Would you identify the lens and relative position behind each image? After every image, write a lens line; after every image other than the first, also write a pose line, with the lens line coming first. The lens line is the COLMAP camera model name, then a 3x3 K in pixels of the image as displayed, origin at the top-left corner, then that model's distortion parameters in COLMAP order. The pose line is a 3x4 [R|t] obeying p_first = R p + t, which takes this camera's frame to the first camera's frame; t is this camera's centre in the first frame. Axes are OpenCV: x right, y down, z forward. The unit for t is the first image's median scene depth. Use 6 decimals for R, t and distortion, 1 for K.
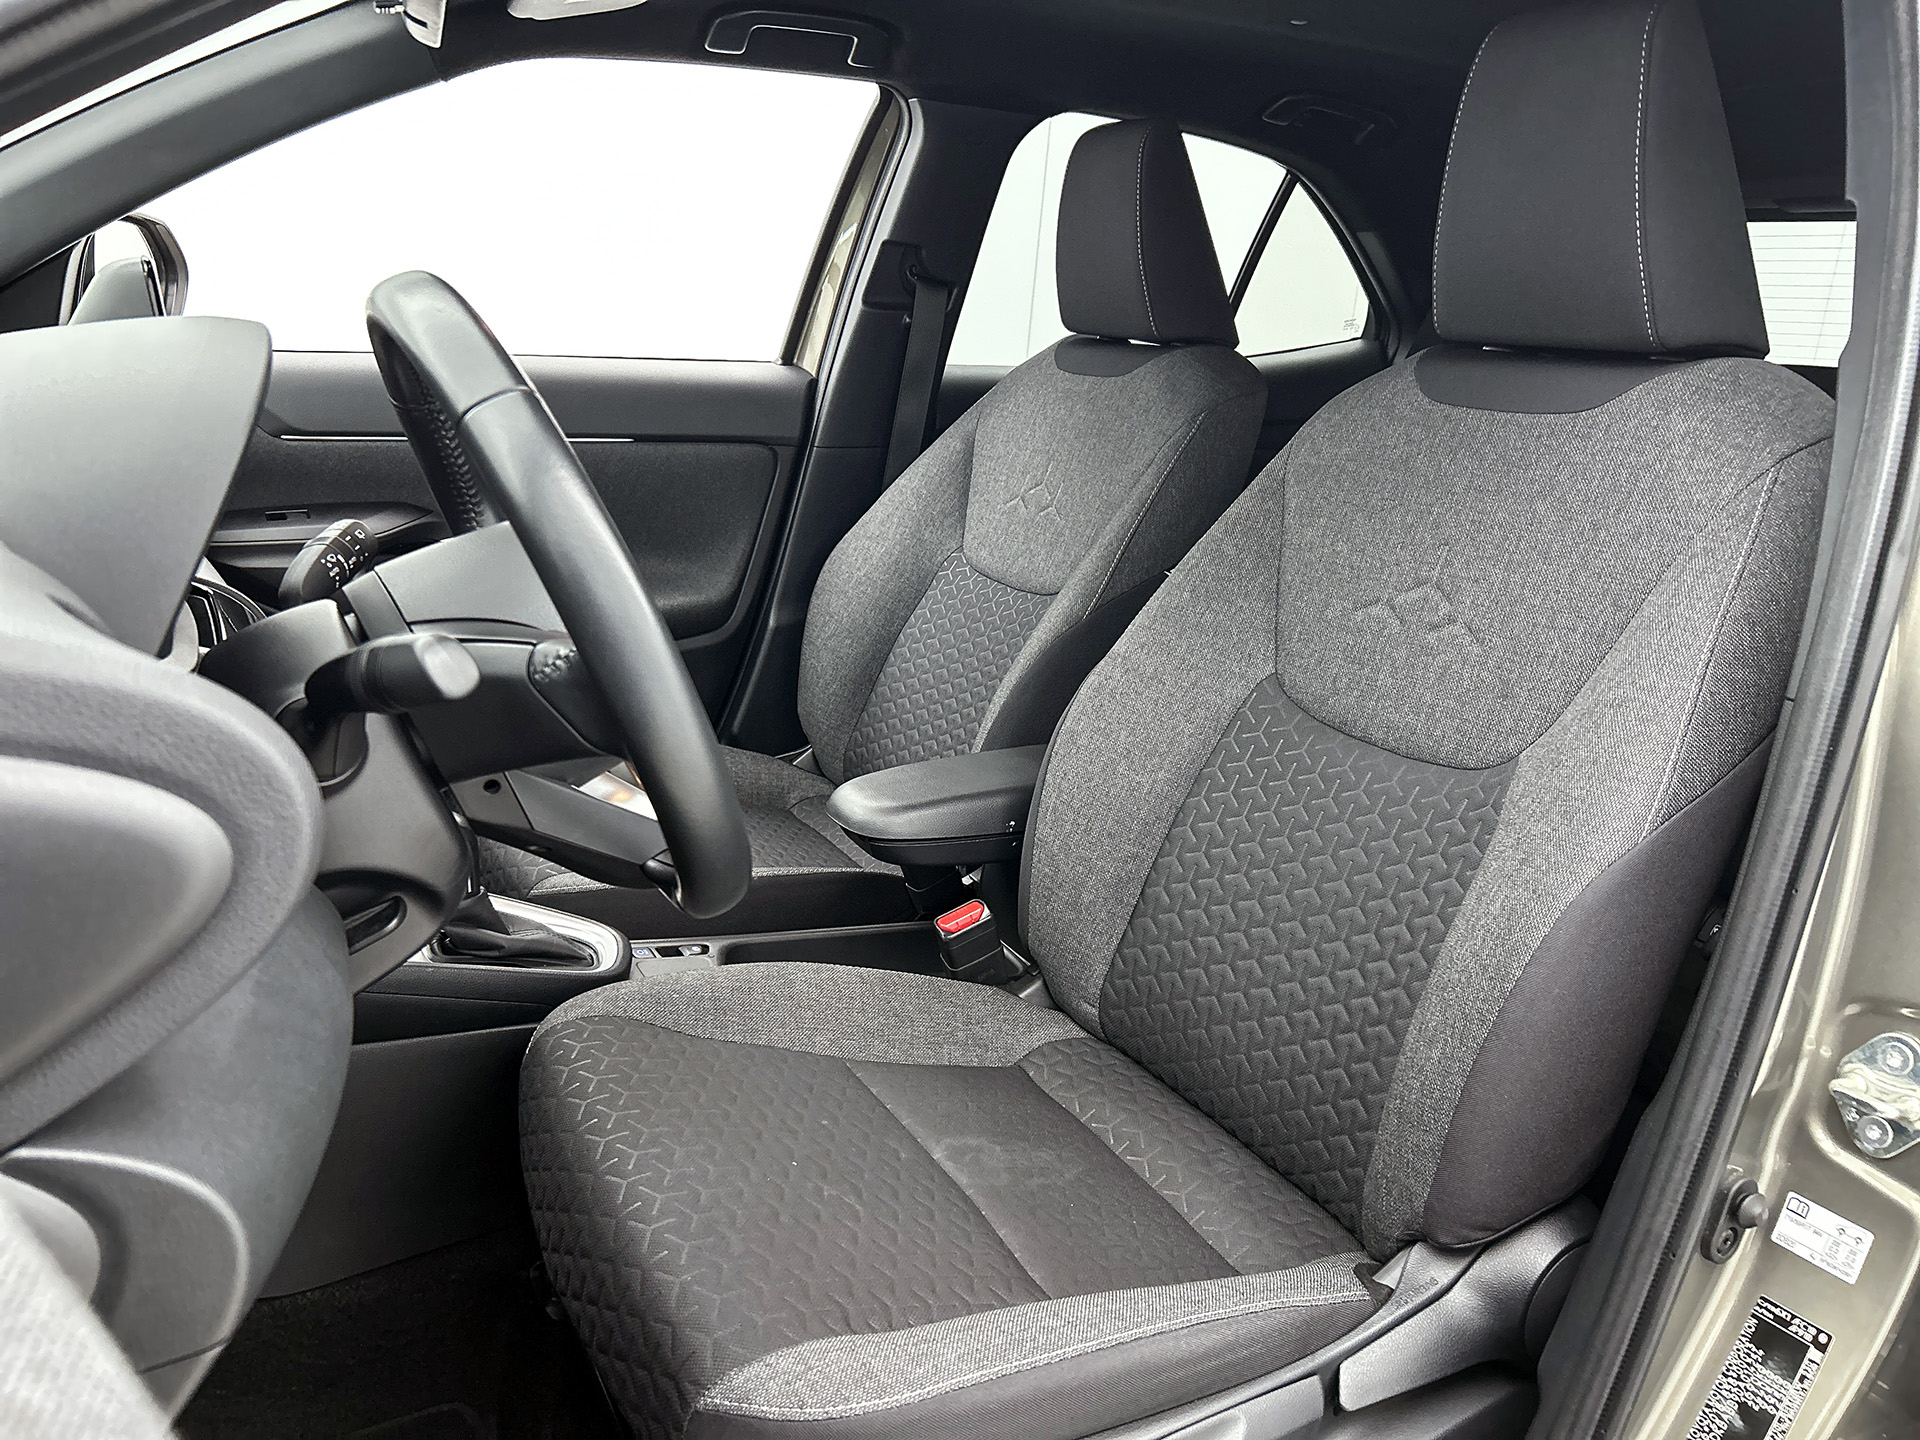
lens RADIAL K [[1474.1, 0, 952.8], [0, 1474.1, 720.0], [0, 0, 1]] dist [0.051633, -0.070267]
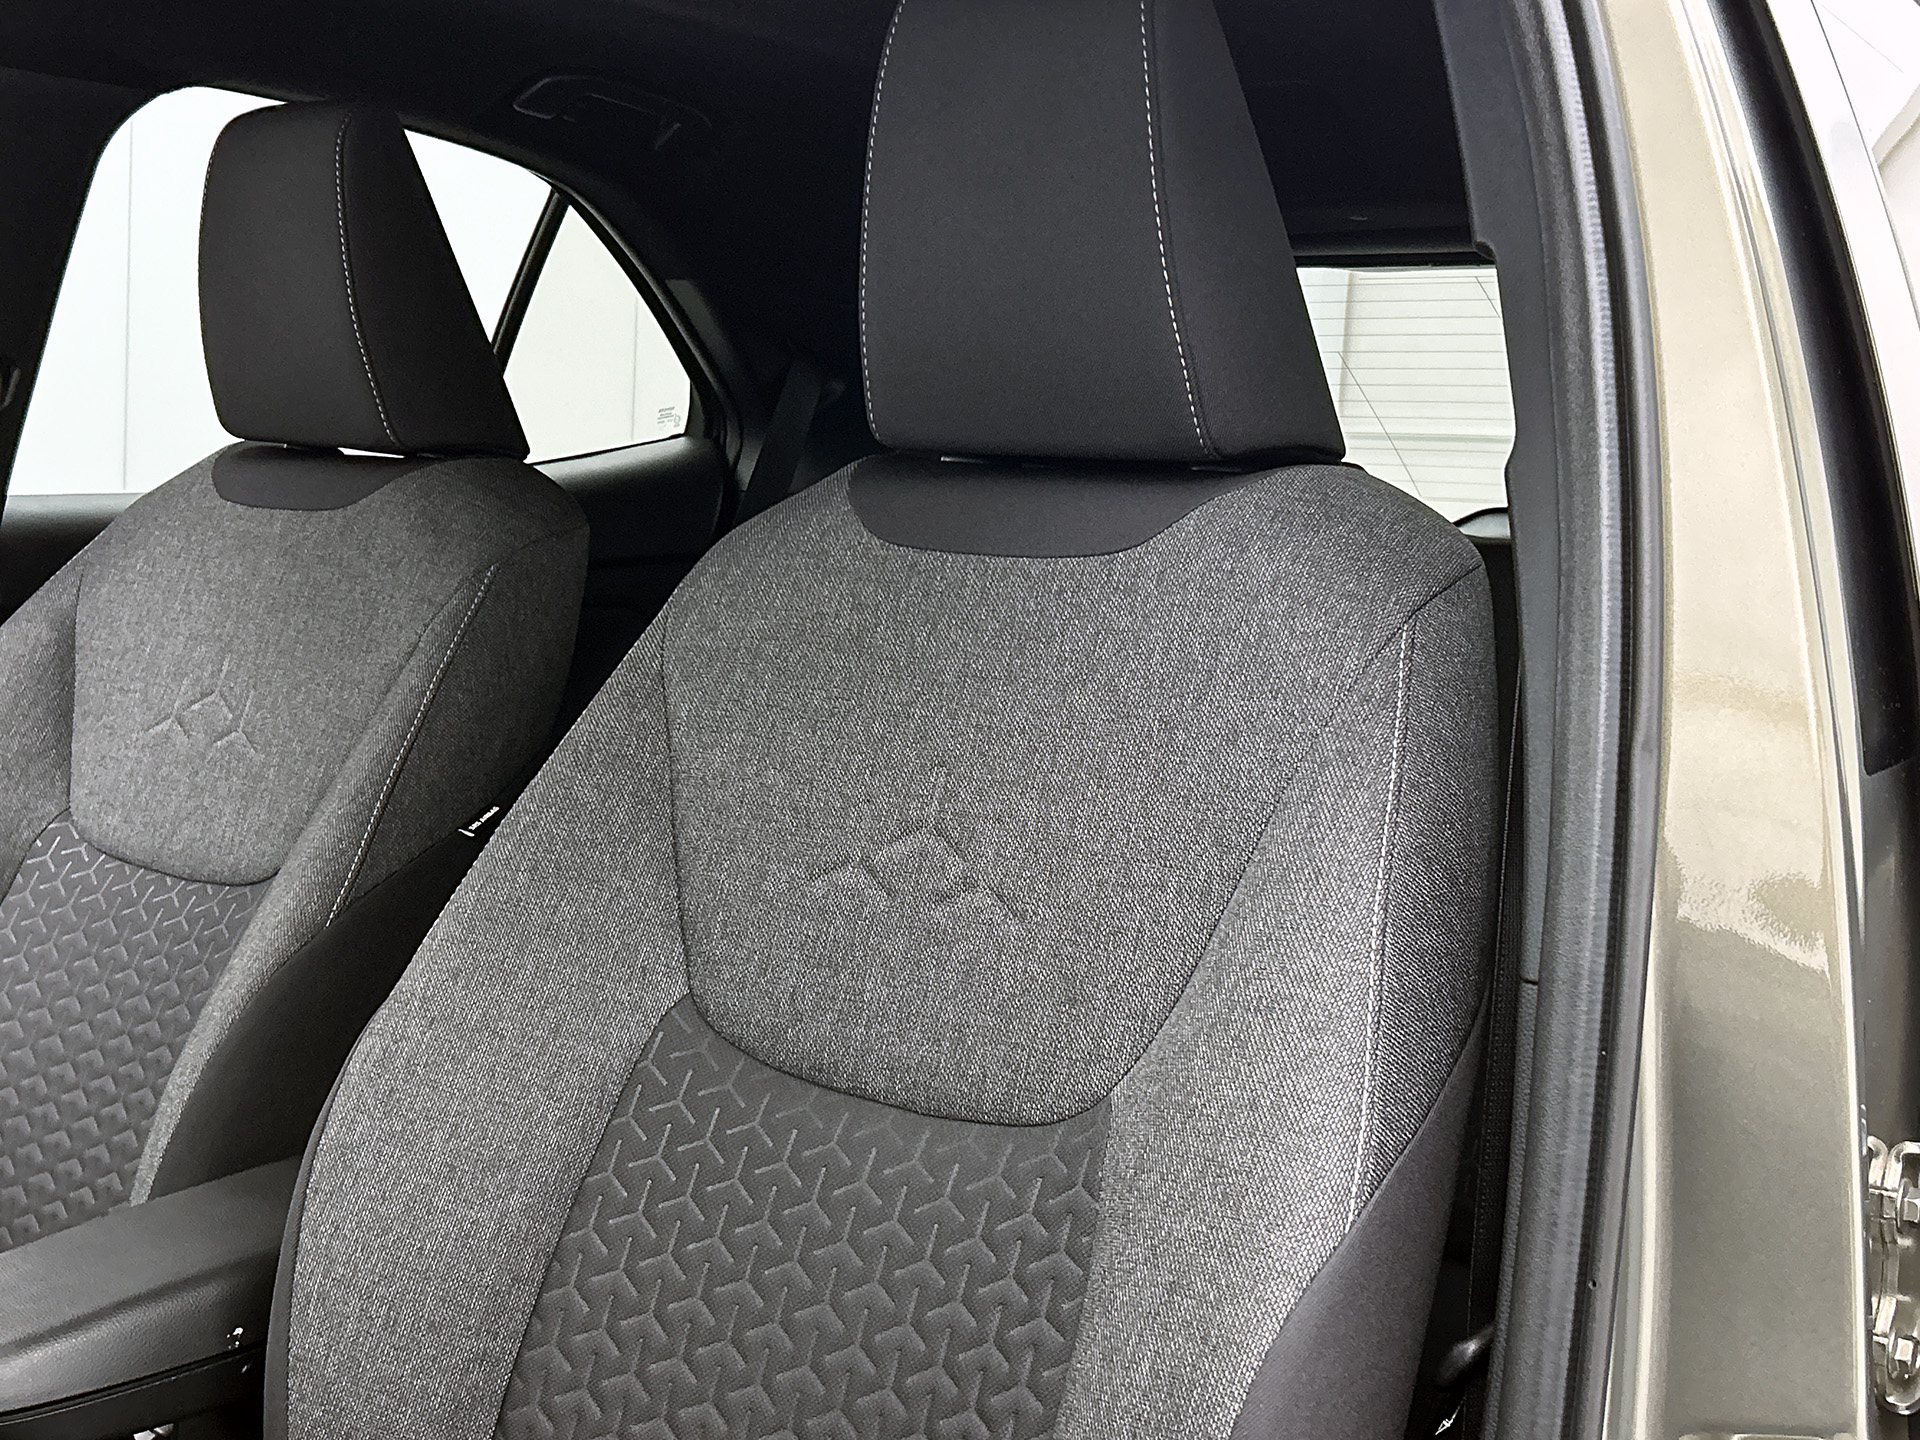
lens RADIAL K [[2200.9, 0, 942.7], [0, 2200.9, 678.9], [0, 0, 1]] dist [0.070984, 0.000000]
pose [[0.914834, -0.072553, 0.397258, -0.034181], [0.125674, 0.986029, -0.109327, -0.048881], [-0.383776, 0.149941, 0.911172, 0.132844]]
